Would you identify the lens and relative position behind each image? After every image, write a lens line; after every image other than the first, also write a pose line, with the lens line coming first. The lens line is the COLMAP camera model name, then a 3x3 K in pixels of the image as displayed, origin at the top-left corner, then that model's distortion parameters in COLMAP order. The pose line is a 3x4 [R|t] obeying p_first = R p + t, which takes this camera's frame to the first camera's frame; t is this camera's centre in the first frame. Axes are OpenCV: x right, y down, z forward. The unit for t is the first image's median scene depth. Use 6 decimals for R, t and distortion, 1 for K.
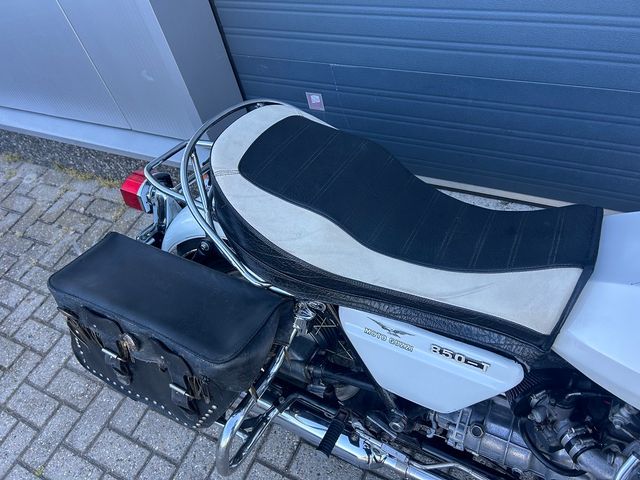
lens RADIAL K [[487.8, 0, 320.0], [0, 487.8, 240.0], [0, 0, 1]] dist [0.011200, -0.000866]
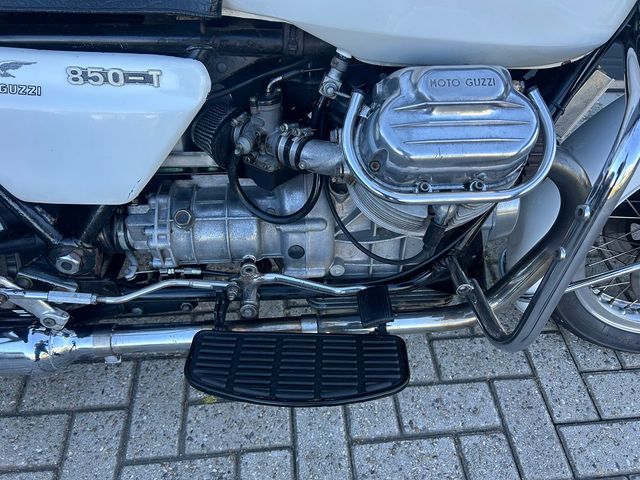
lens RADIAL K [[487.8, 0, 320.0], [0, 487.8, 240.0], [0, 0, 1]] dist [0.011200, -0.000866]
pose [[0.837005, -0.213105, 0.503994, 0.138994], [0.253260, 0.967329, -0.011582, 0.531061], [-0.485060, 0.137336, 0.863630, 0.333530]]
